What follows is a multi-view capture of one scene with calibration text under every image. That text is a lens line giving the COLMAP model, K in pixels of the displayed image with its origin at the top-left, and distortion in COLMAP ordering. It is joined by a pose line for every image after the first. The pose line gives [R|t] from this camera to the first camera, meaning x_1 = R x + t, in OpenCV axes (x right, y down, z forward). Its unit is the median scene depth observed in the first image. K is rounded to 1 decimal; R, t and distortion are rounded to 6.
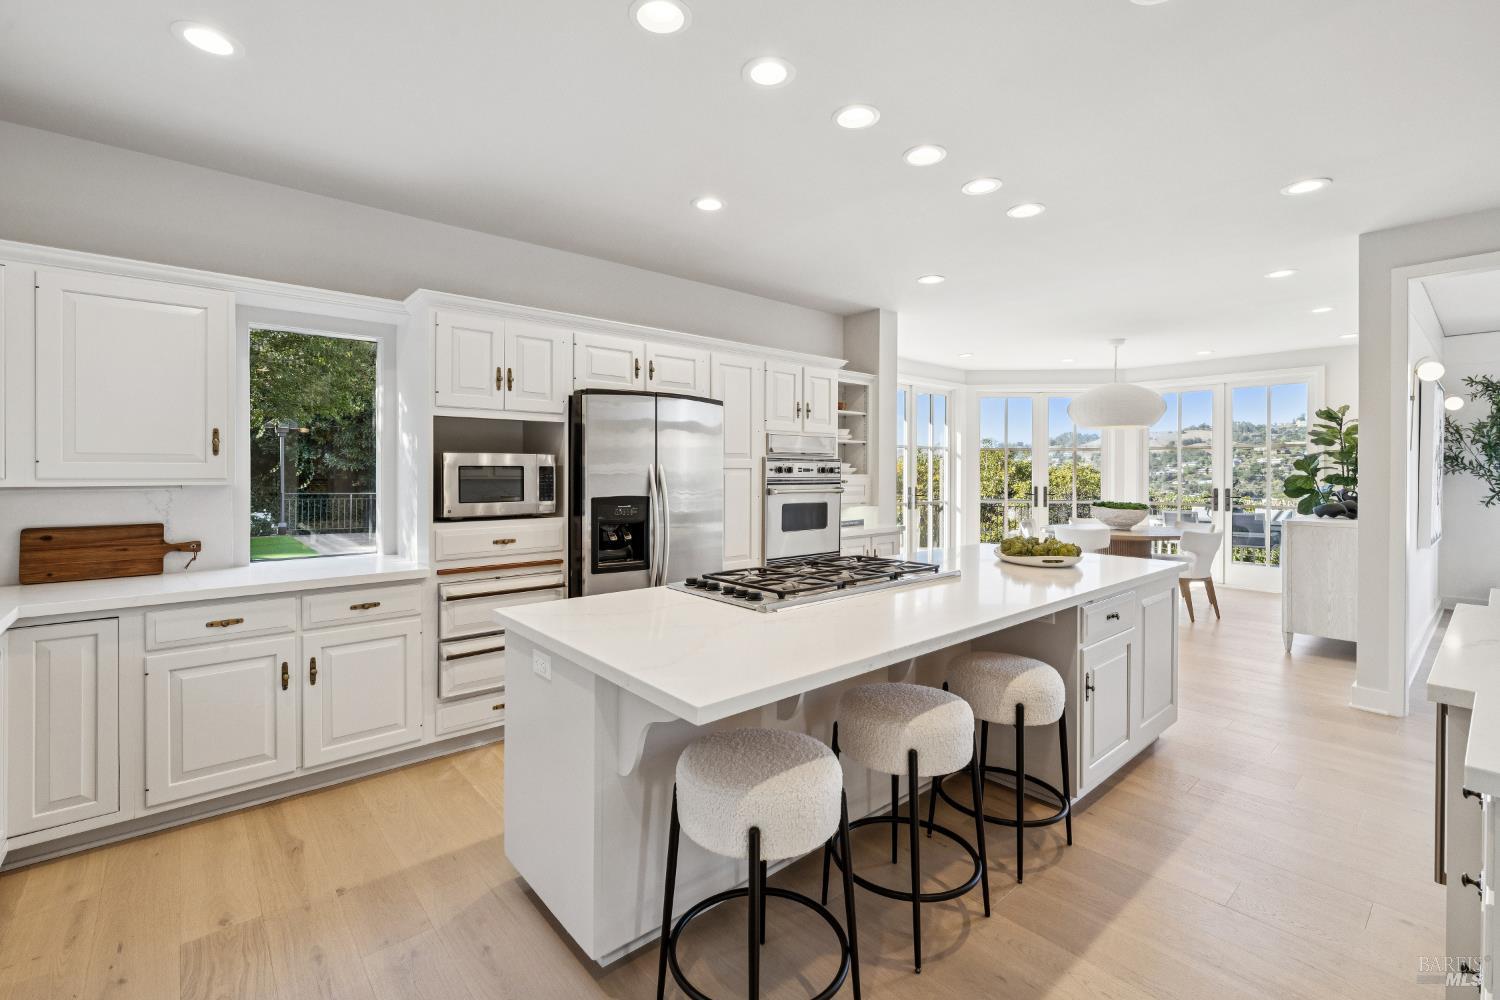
lens RADIAL K [[655.1, 0, 745.5], [0, 655.1, 477.0], [0, 0, 1]] dist [-0.000171, 0.000136]
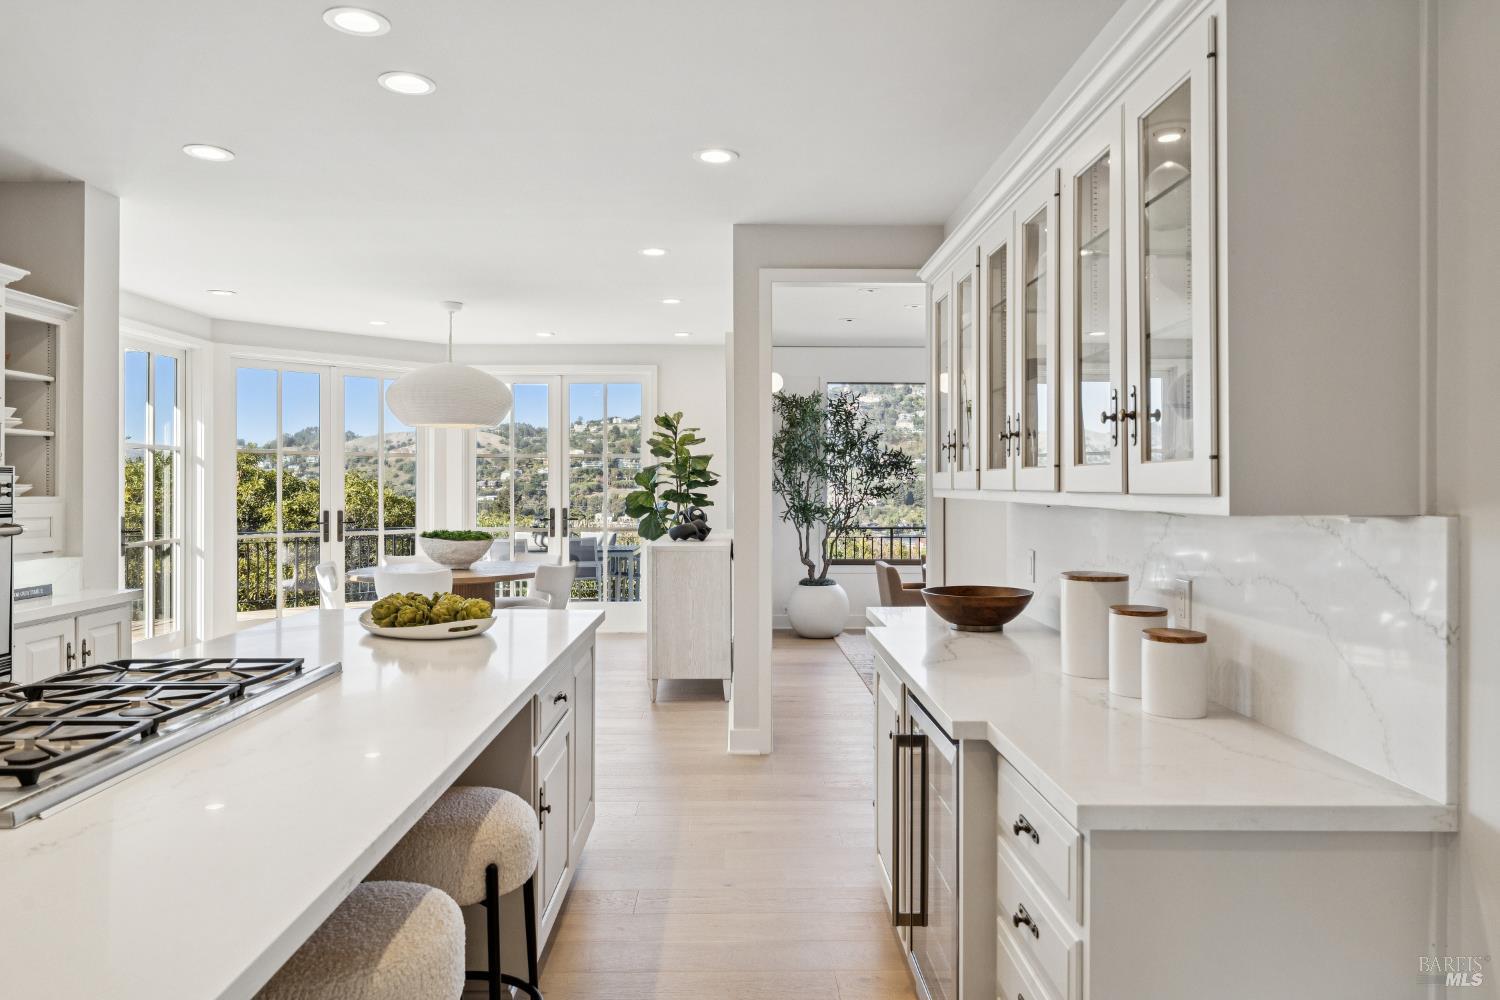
lens RADIAL K [[991.2, 0, 735.8], [0, 991.2, 483.3], [0, 0, 1]] dist [0.004696, 0.001010]
pose [[0.649756, -0.001148, 0.760142, -0.053031], [0.008753, 0.999944, -0.005971, -0.004184], [-0.760092, 0.010533, 0.649730, 0.069444]]
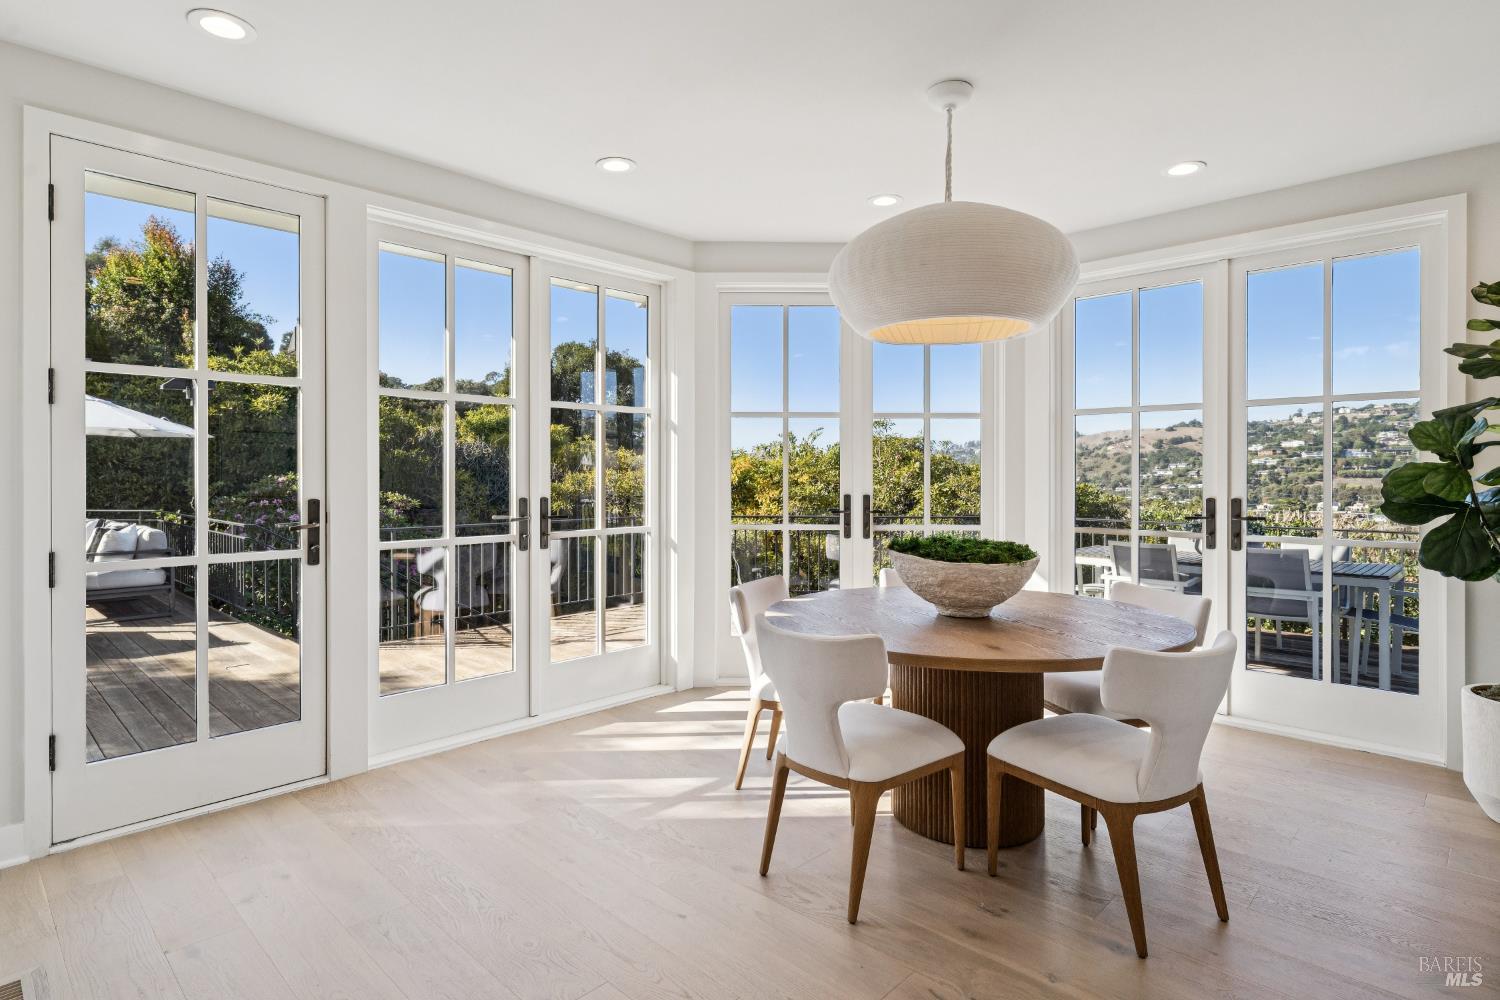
lens RADIAL K [[769.7, 0, 758.5], [0, 769.7, 474.6], [0, 0, 1]] dist [0.004518, -0.000665]
pose [[0.995466, -0.000870, 0.095115, 0.432085], [0.001715, 0.999960, -0.008806, 0.006695], [-0.095104, 0.008930, 0.995427, 0.606350]]
